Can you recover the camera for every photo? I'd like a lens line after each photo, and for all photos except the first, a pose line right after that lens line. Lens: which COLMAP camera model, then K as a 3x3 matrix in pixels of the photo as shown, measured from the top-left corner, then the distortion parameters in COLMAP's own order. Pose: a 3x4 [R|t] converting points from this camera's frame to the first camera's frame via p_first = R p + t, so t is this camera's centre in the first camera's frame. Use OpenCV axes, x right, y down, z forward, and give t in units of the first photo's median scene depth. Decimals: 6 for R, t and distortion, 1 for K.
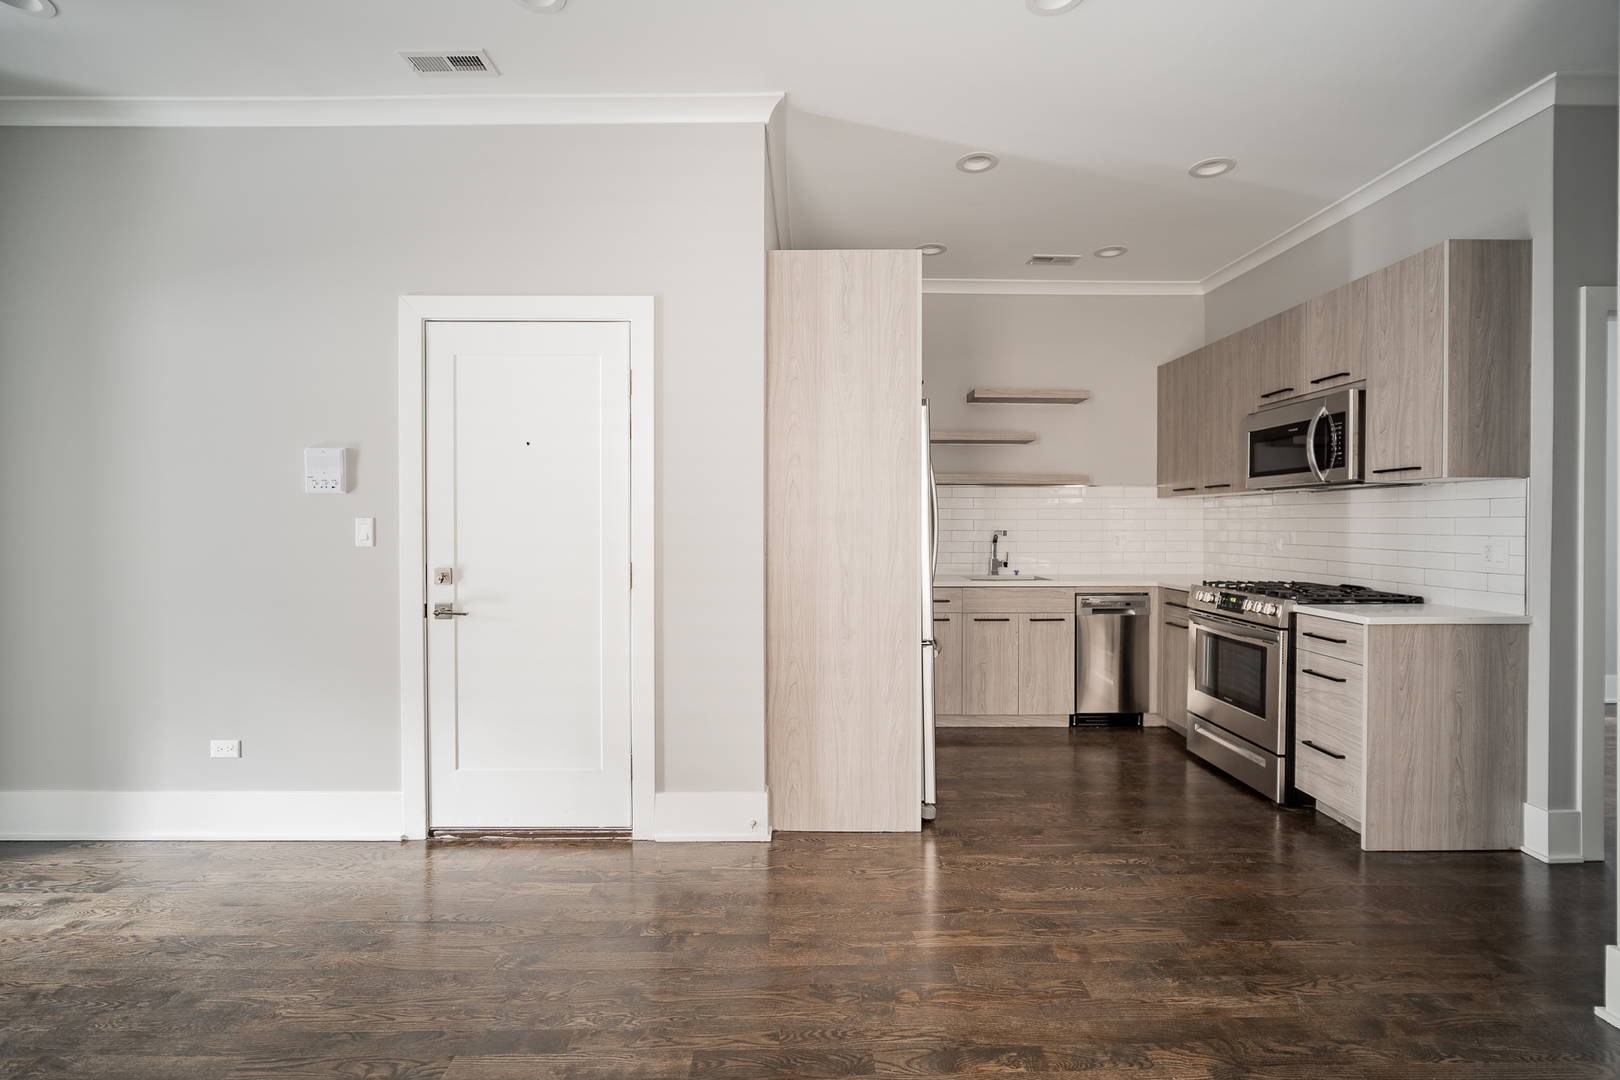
lens RADIAL K [[718.7, 0, 792.9], [0, 718.7, 530.2], [0, 0, 1]] dist [-0.010056, 0.000193]
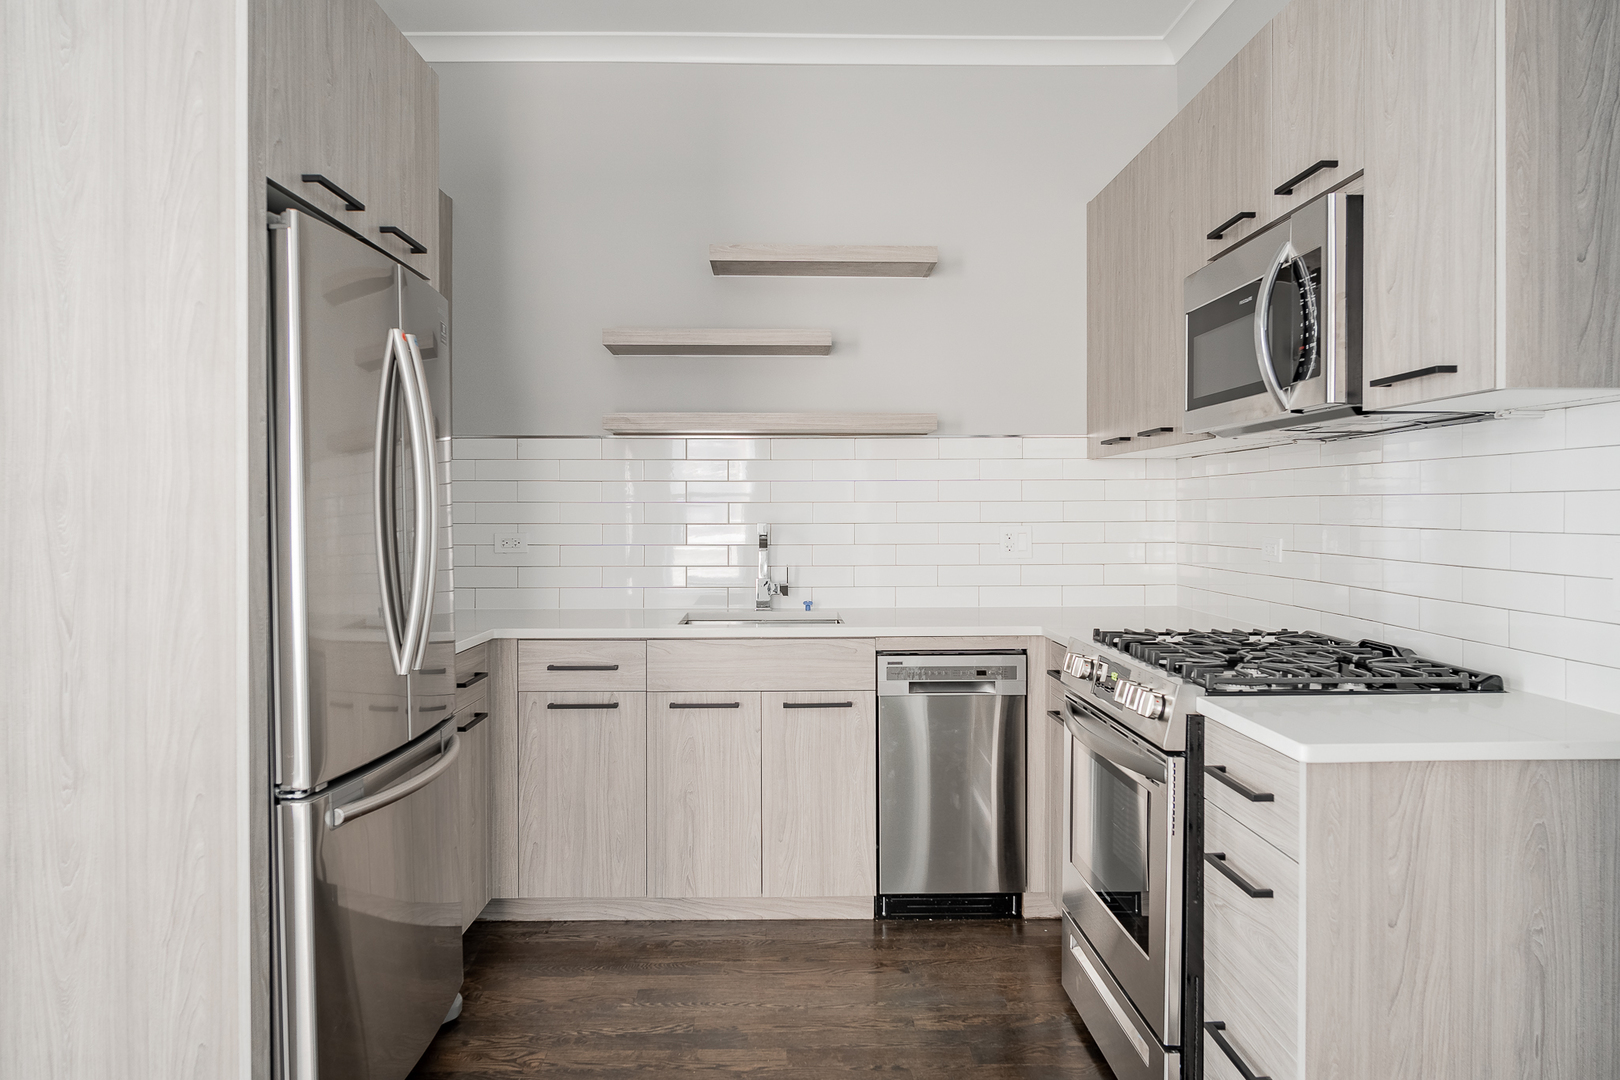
lens RADIAL K [[1084.5, 0, 782.3], [0, 1084.5, 517.8], [0, 0, 1]] dist [-0.005110, -0.005076]
pose [[0.999969, -0.003130, 0.007184, 0.476771], [0.003154, 0.999990, -0.003305, -0.001429], [-0.007174, 0.003328, 0.999969, 0.375910]]
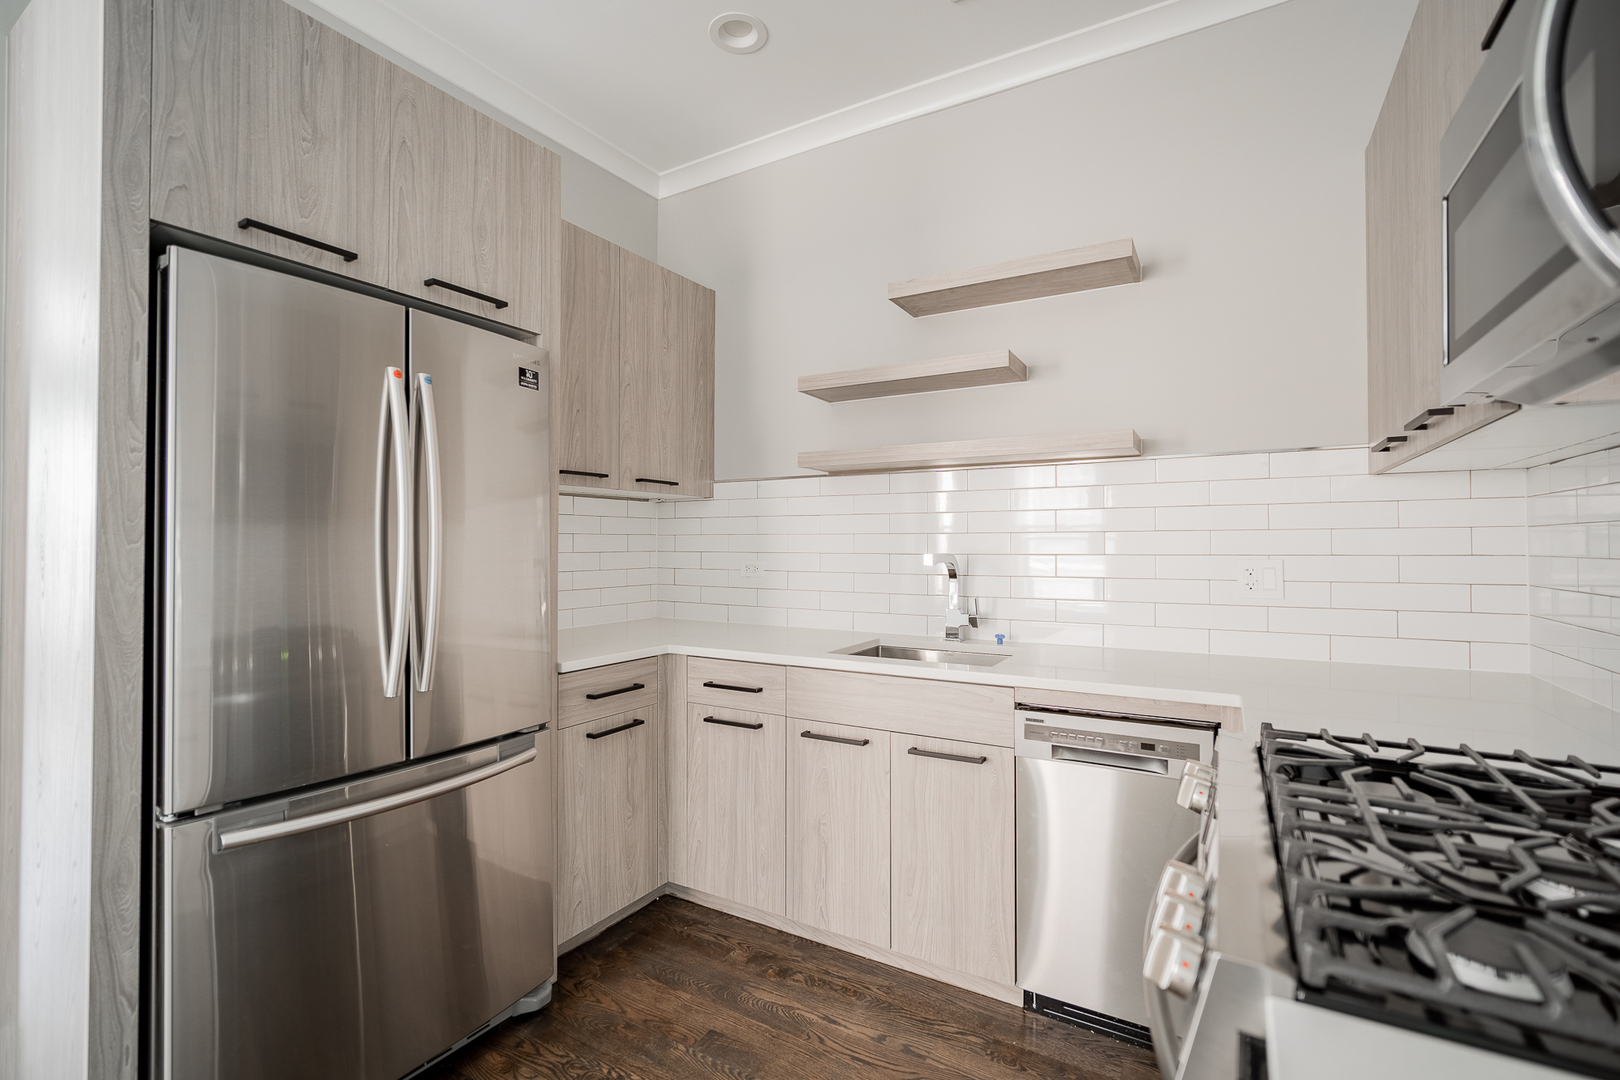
lens RADIAL K [[710.6, 0, 803.7], [0, 710.6, 535.7], [0, 0, 1]] dist [-0.003507, -0.000080]
pose [[0.858210, -0.006581, -0.513256, 0.742023], [-0.003727, 0.999812, -0.019052, -0.004384], [0.513285, 0.018264, 0.858024, 0.840504]]
